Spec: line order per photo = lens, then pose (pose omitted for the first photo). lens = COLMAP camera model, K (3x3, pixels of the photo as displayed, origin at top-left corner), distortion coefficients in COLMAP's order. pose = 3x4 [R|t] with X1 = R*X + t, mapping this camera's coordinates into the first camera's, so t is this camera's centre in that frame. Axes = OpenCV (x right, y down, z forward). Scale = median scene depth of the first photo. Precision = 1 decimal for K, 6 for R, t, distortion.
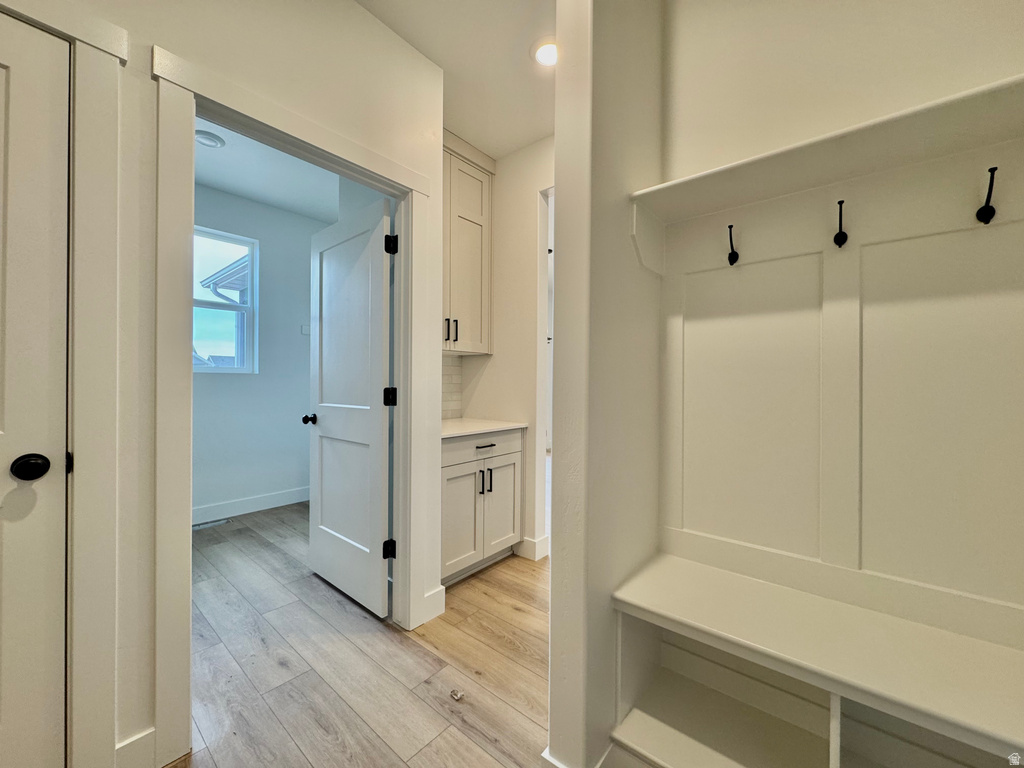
lens RADIAL K [[405.5, 0, 512.0], [0, 405.5, 384.0], [0, 0, 1]] dist [0.000056, 0.000013]
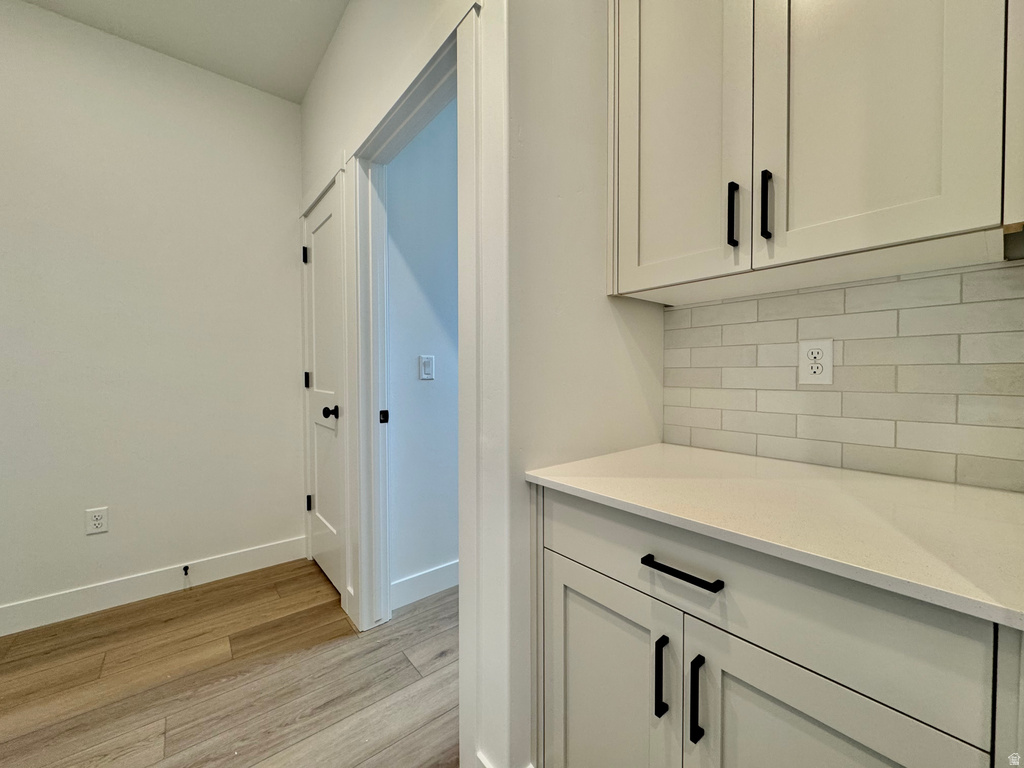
lens RADIAL K [[405.5, 0, 512.0], [0, 405.5, 384.0], [0, 0, 1]] dist [0.000056, 0.000013]
pose [[-0.185366, 0.023392, -0.982391, 0.461299], [-0.004207, 0.999689, 0.024597, 0.016841], [0.982661, 0.008693, -0.185210, 1.751911]]
